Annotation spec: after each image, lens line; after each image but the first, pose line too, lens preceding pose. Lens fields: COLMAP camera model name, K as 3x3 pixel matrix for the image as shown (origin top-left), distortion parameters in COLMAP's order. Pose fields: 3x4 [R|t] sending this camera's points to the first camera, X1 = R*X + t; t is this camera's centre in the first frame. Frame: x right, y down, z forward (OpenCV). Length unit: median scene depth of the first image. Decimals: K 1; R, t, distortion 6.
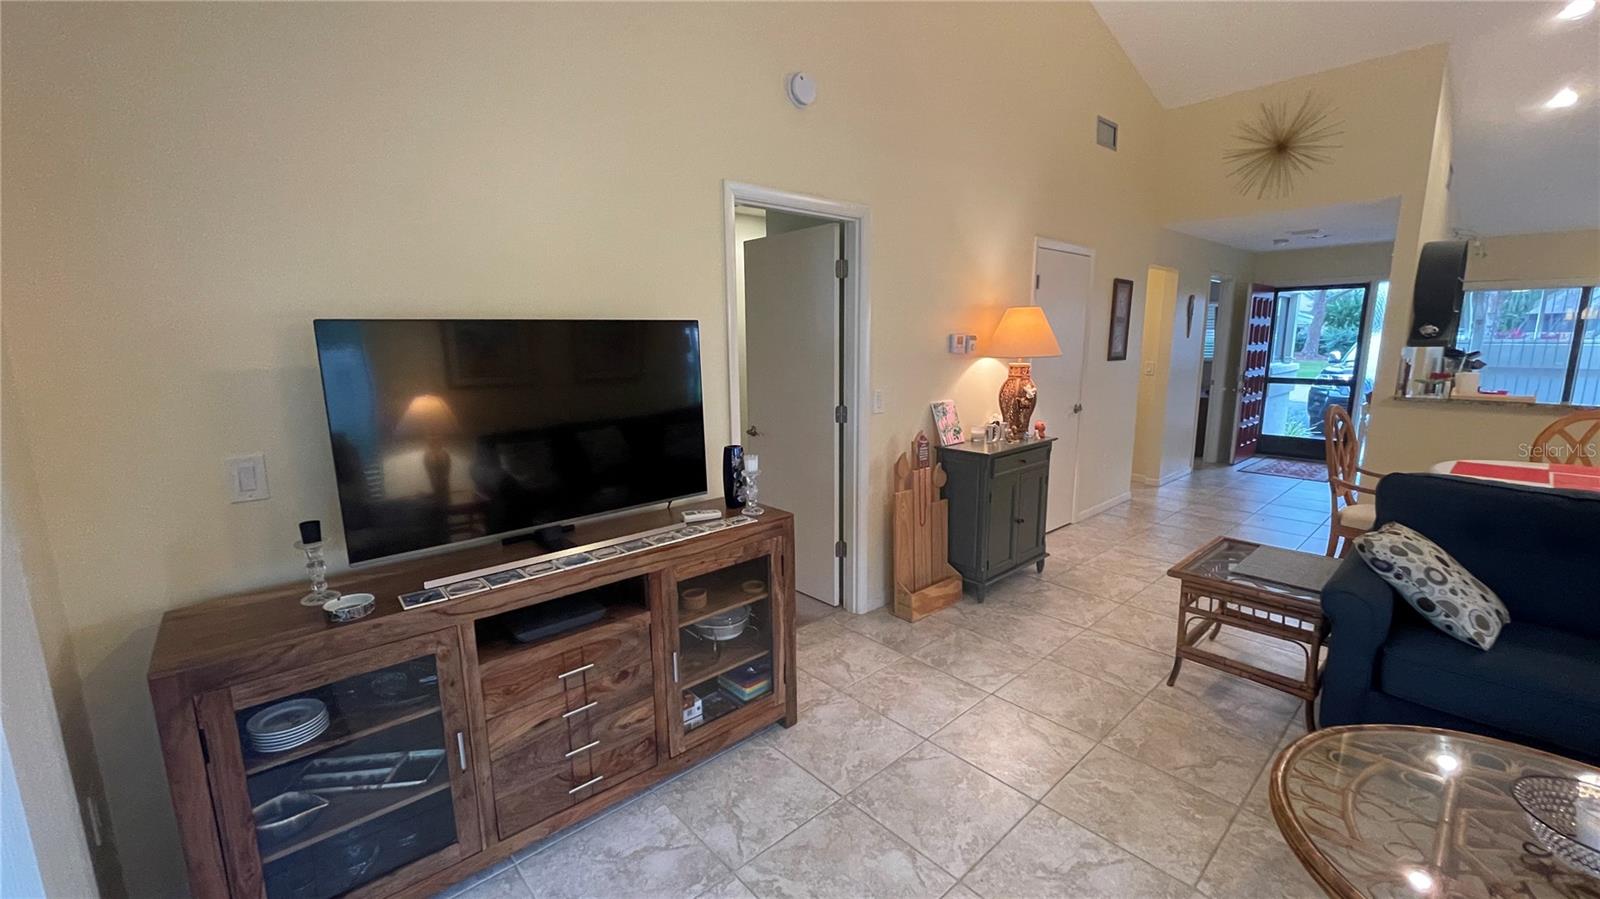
lens RADIAL K [[641.6, 0, 795.0], [0, 641.6, 450.8], [0, 0, 1]] dist [-0.003025, -0.000319]
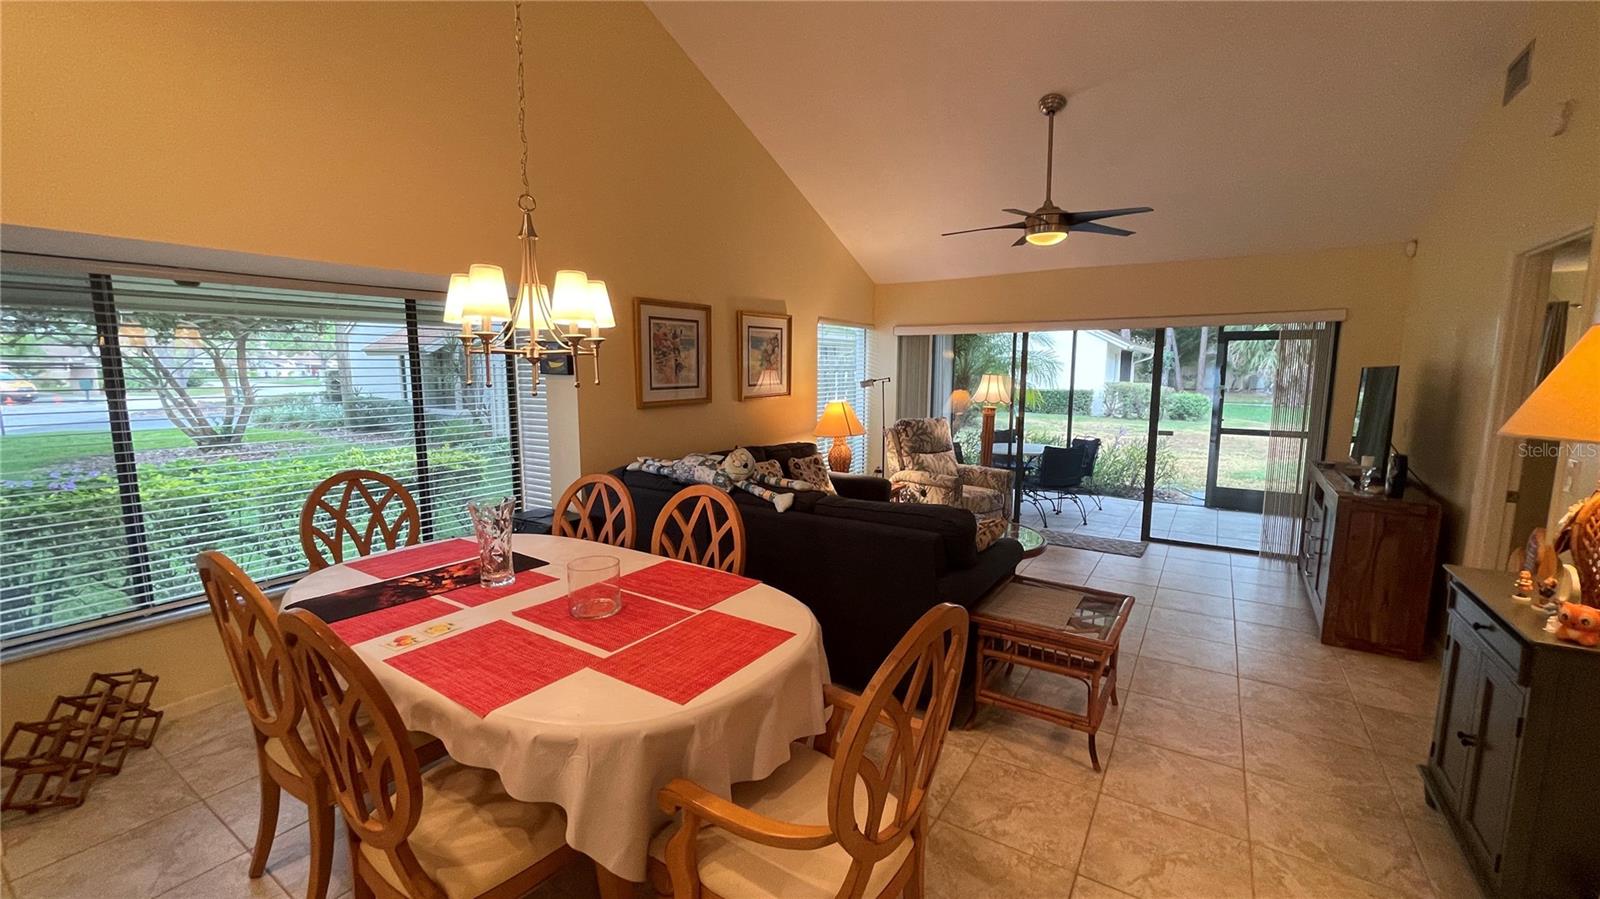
lens RADIAL K [[641.6, 0, 795.0], [0, 641.6, 450.8], [0, 0, 1]] dist [-0.003025, -0.000319]
pose [[-0.965687, 0.043889, -0.255973, 1.104423], [-0.035368, 0.954210, 0.297040, -0.274766], [0.257289, 0.295901, -0.919916, 1.403042]]
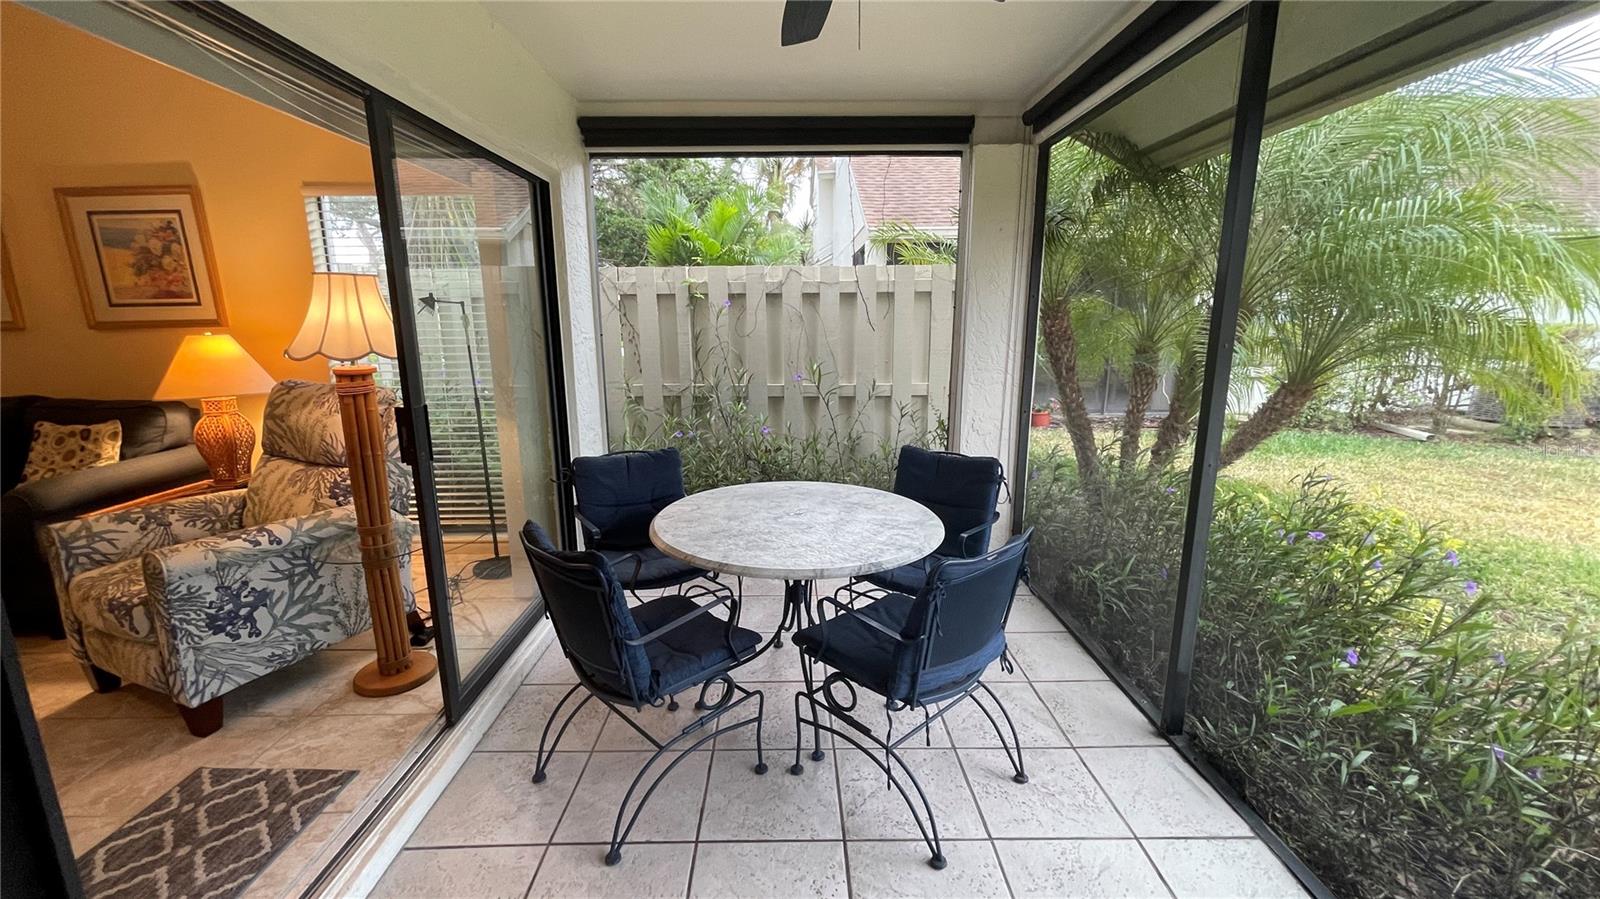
lens RADIAL K [[644.7, 0, 791.9], [0, 644.7, 447.1], [0, 0, 1]] dist [0.000280, 0.000129]
pose [[-0.755276, -0.118284, 0.644644, -0.661157], [0.127948, 0.938046, 0.322025, 0.051145], [-0.642796, 0.325698, -0.693350, 0.022966]]
